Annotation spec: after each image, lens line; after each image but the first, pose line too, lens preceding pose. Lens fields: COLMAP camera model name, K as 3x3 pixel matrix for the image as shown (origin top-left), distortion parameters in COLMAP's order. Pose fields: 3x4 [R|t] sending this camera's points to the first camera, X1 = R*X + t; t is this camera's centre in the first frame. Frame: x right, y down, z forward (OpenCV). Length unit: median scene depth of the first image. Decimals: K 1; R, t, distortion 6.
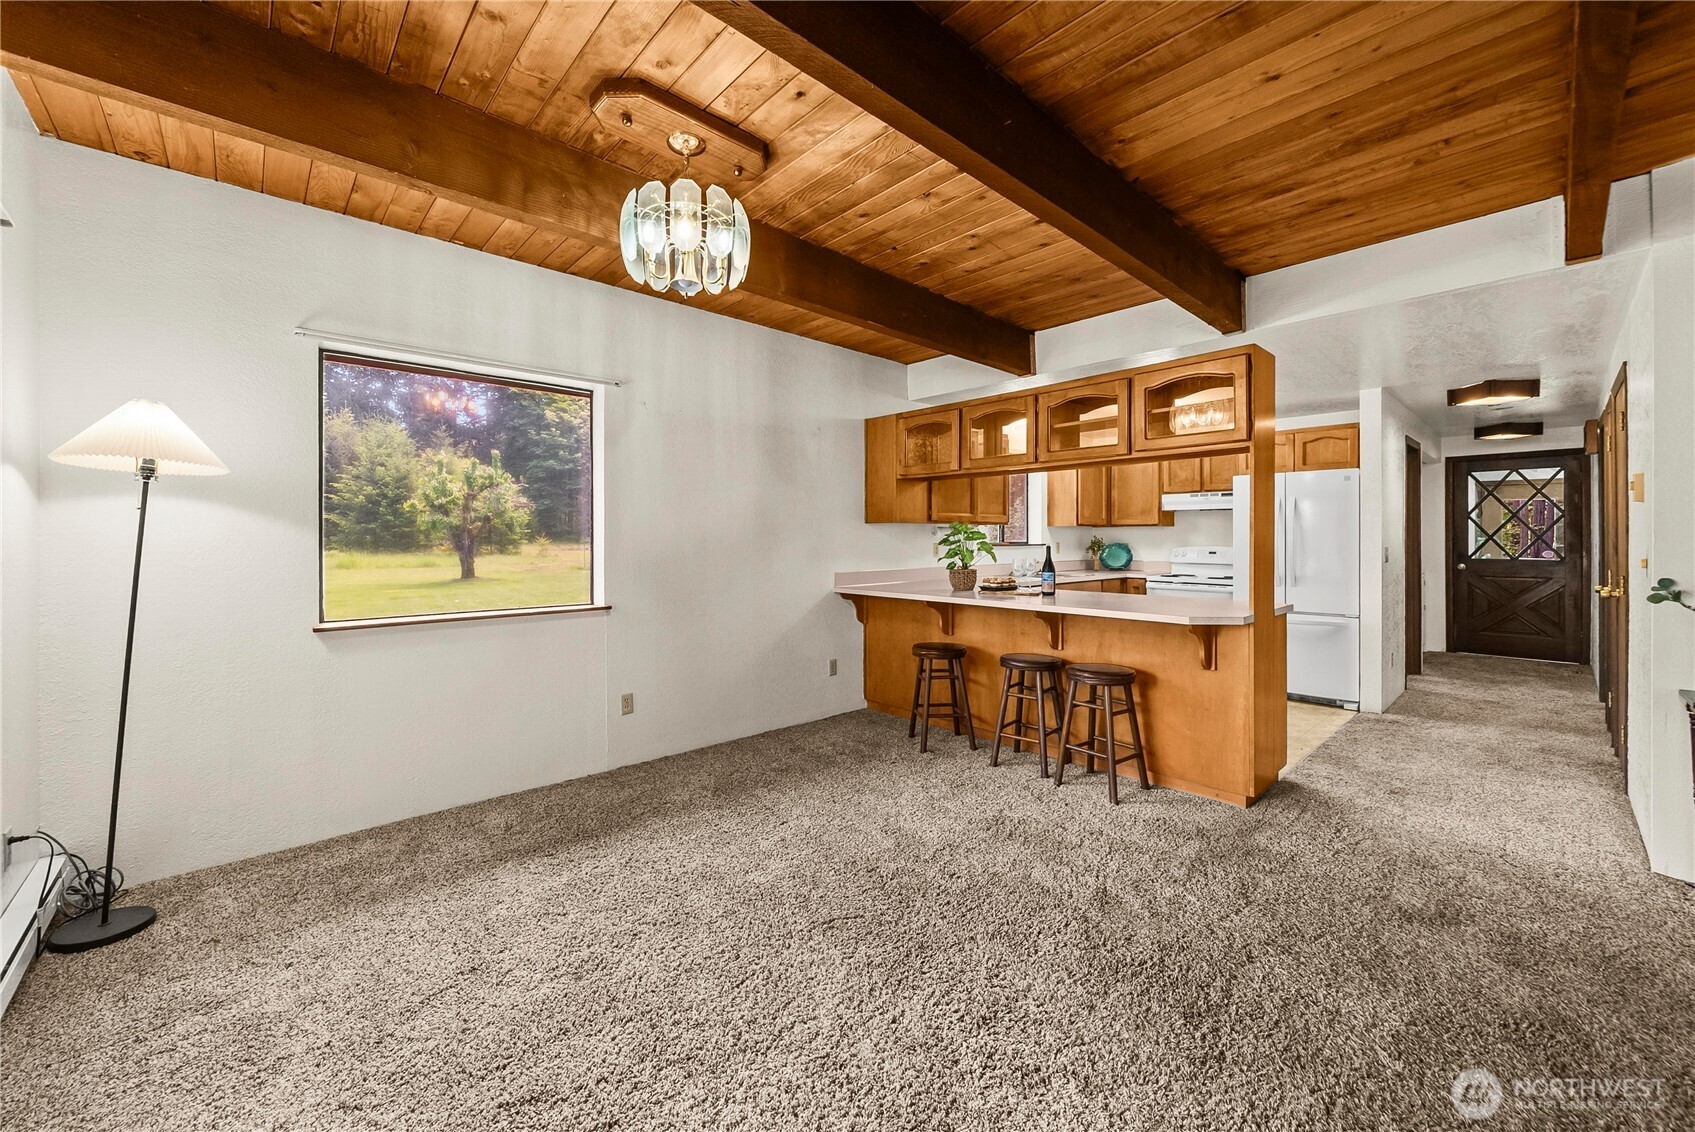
lens RADIAL K [[657.8, 0, 848.6], [0, 657.8, 538.9], [0, 0, 1]] dist [-0.001402, -0.000047]
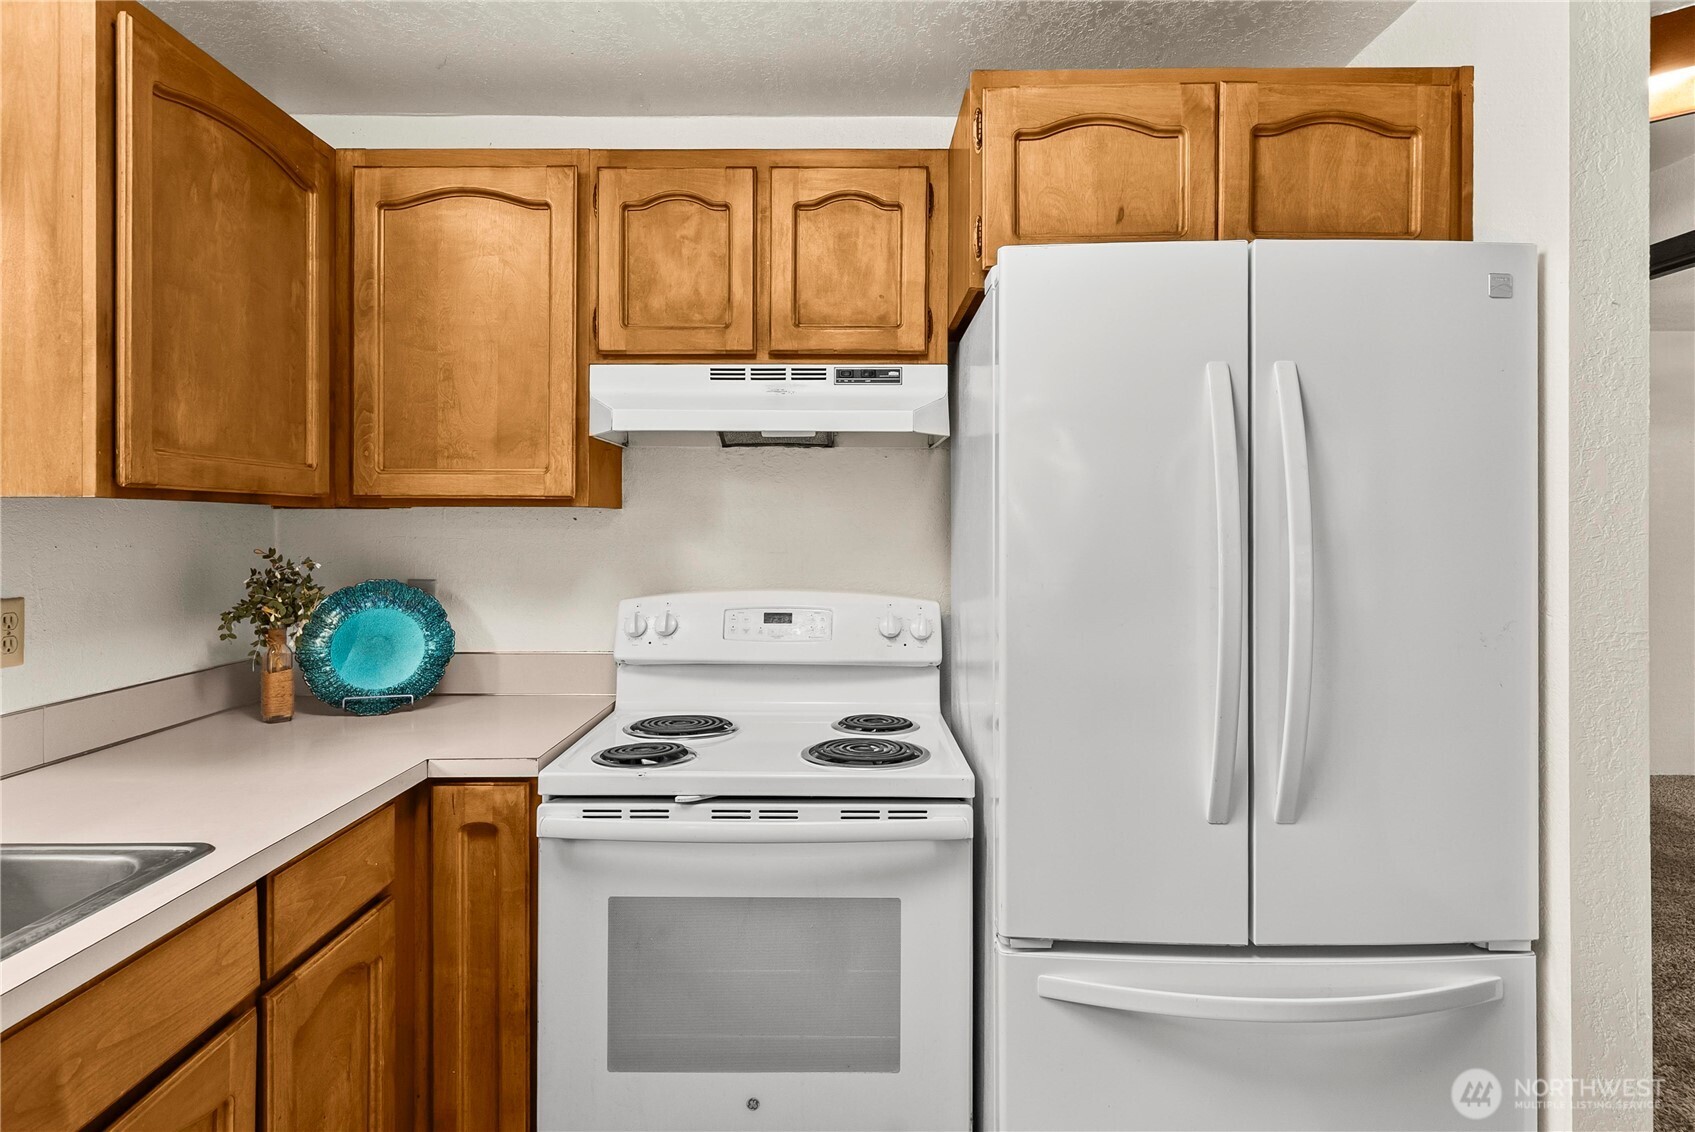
lens RADIAL K [[955.5, 0, 842.3], [0, 955.5, 523.6], [0, 0, 1]] dist [-0.001653, -0.000141]
pose [[0.683922, 0.000099, 0.729555, 0.550846], [0.001715, 0.999997, -0.001744, -0.022804], [-0.729553, 0.002444, 0.683920, 1.315690]]
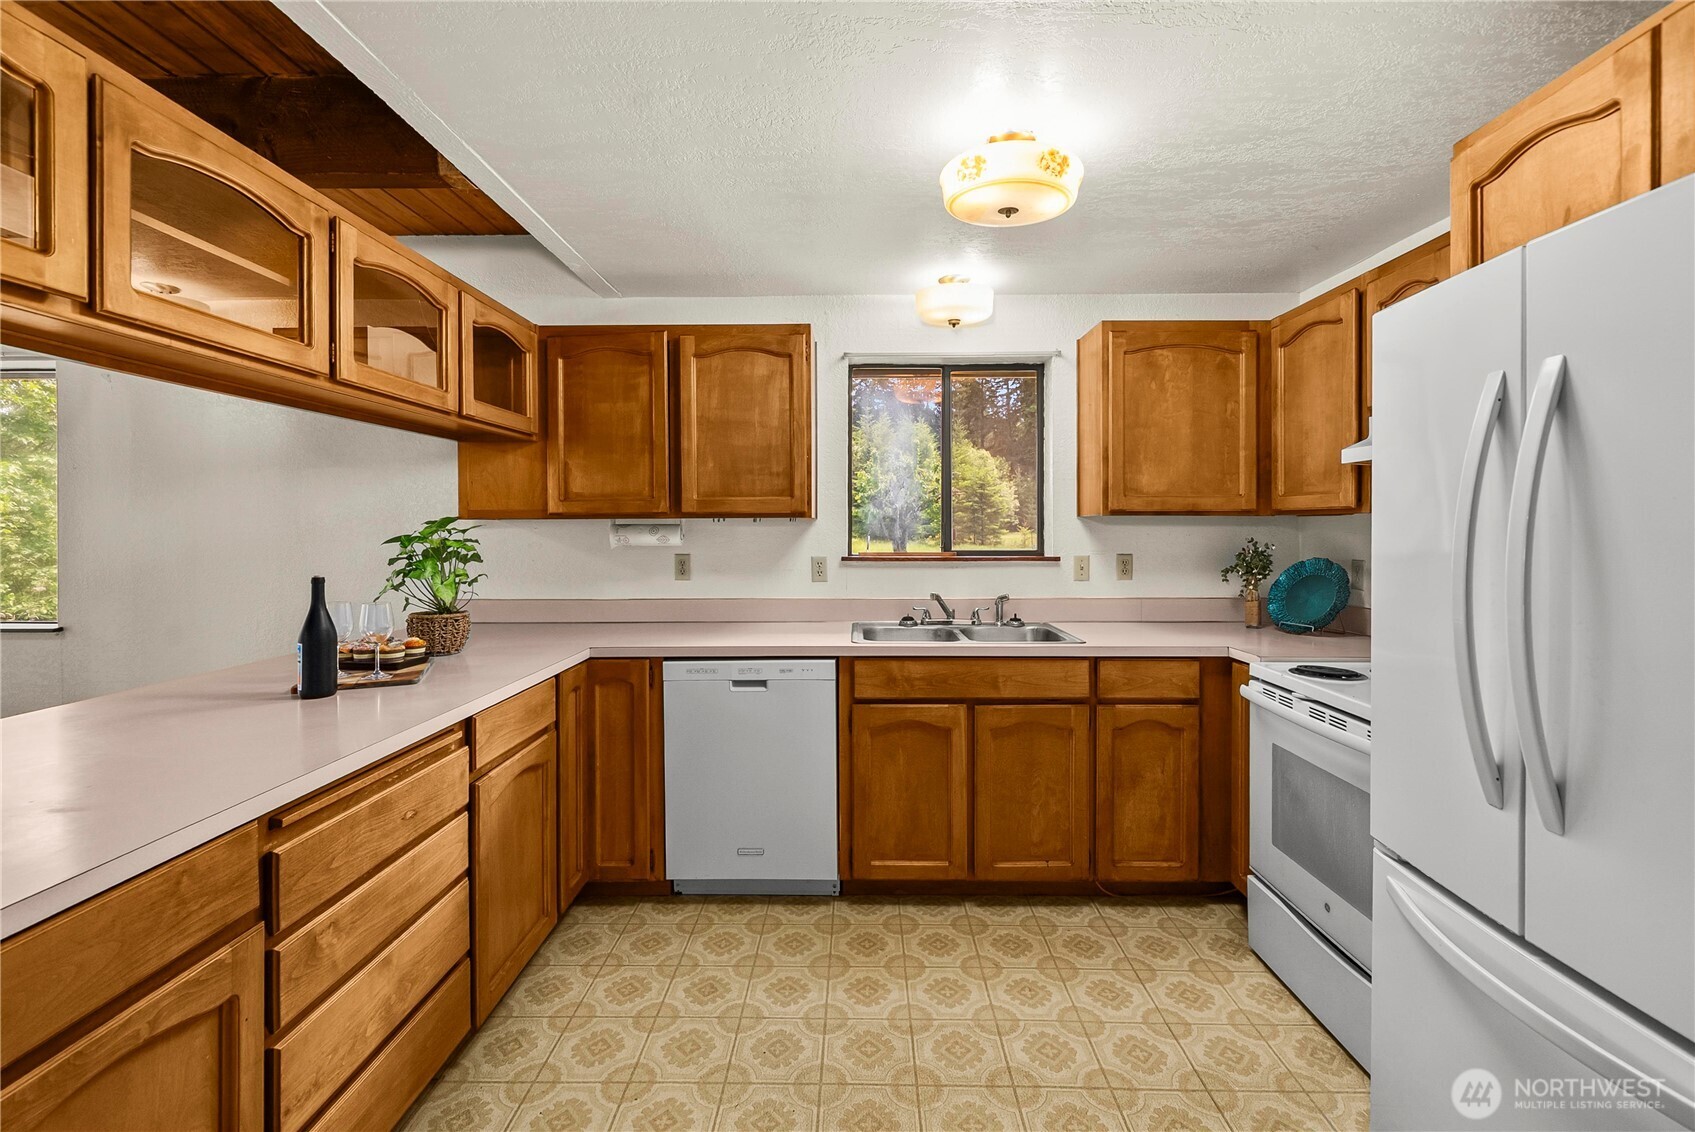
lens RADIAL K [[700.7, 0, 844.5], [0, 700.7, 528.4], [0, 0, 1]] dist [-0.000033, -0.000037]
pose [[0.722916, -0.001125, -0.690935, 0.961930], [0.002259, 0.999997, 0.000735, -0.022032], [0.690932, -0.002092, 0.722917, 1.045682]]
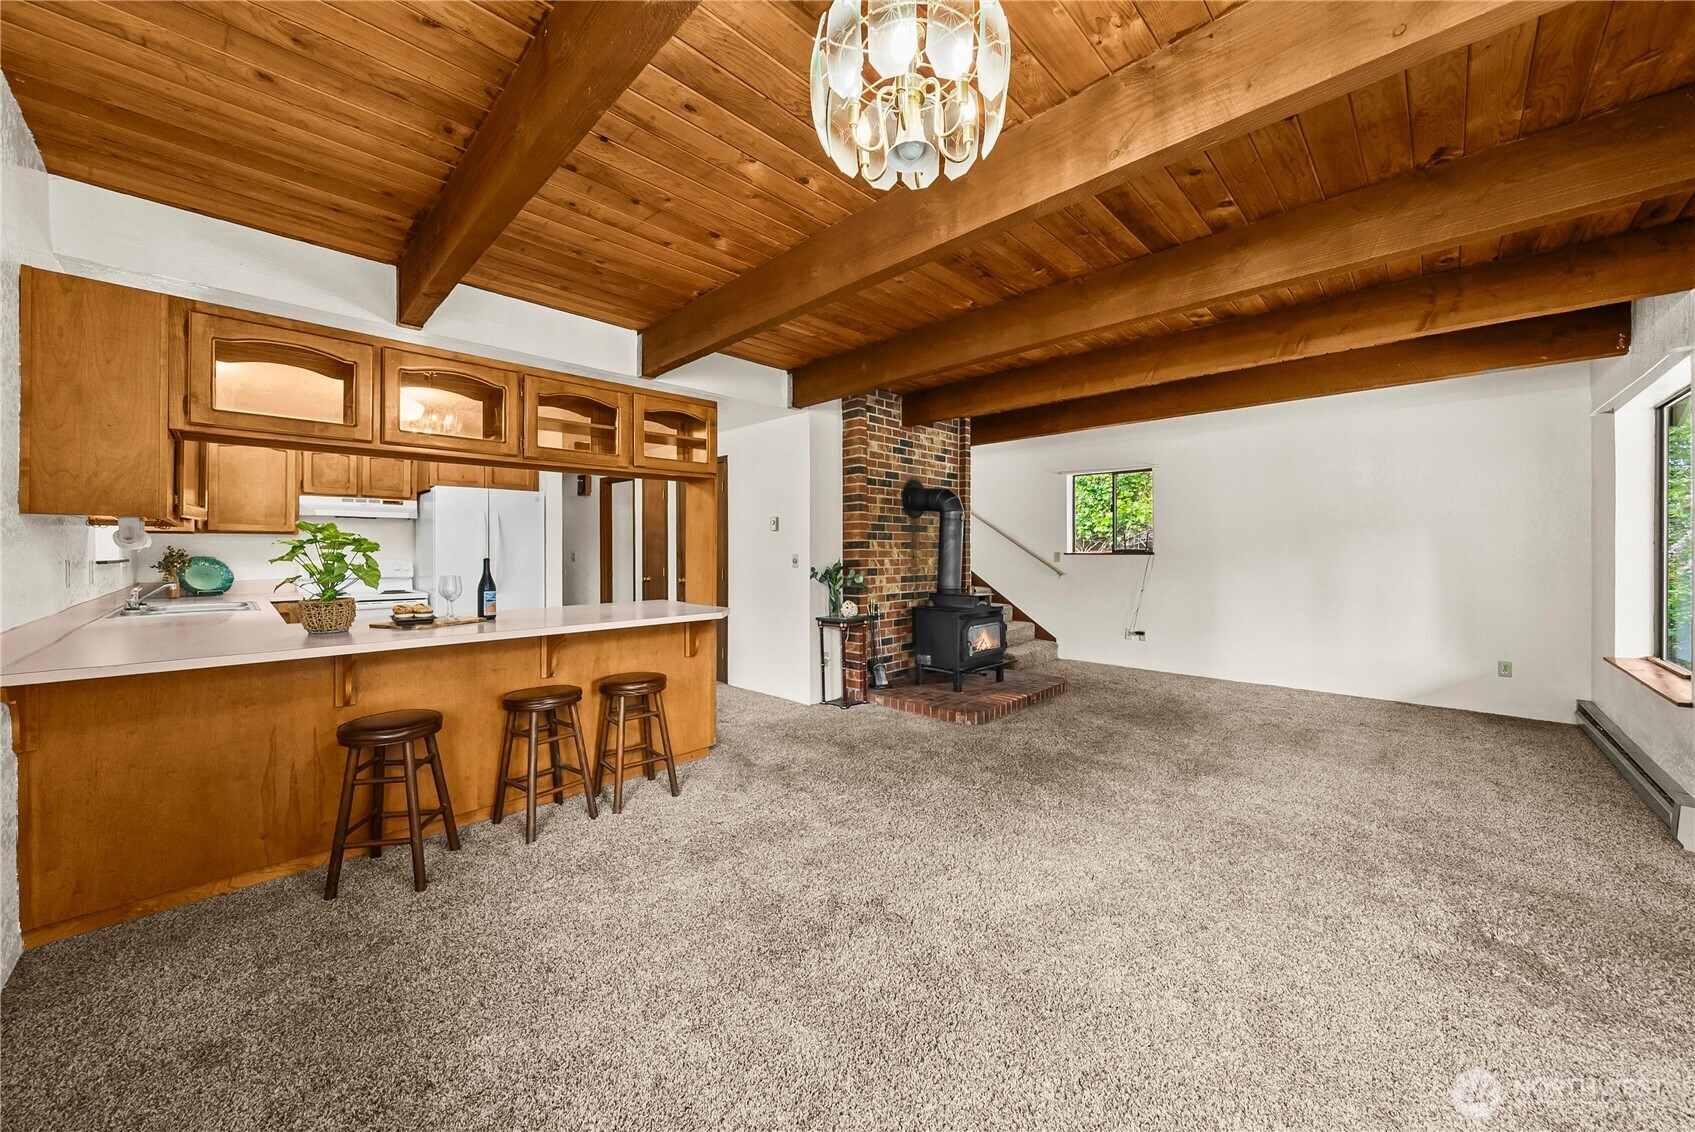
lens RADIAL K [[615.8, 0, 845.1], [0, 615.8, 547.2], [0, 0, 1]] dist [-0.000430, -0.000029]
pose [[-0.046573, 0.002046, 0.998913, -0.544080], [0.002810, 0.999994, -0.001917, -0.000506], [-0.998911, 0.002718, -0.046578, 0.684570]]
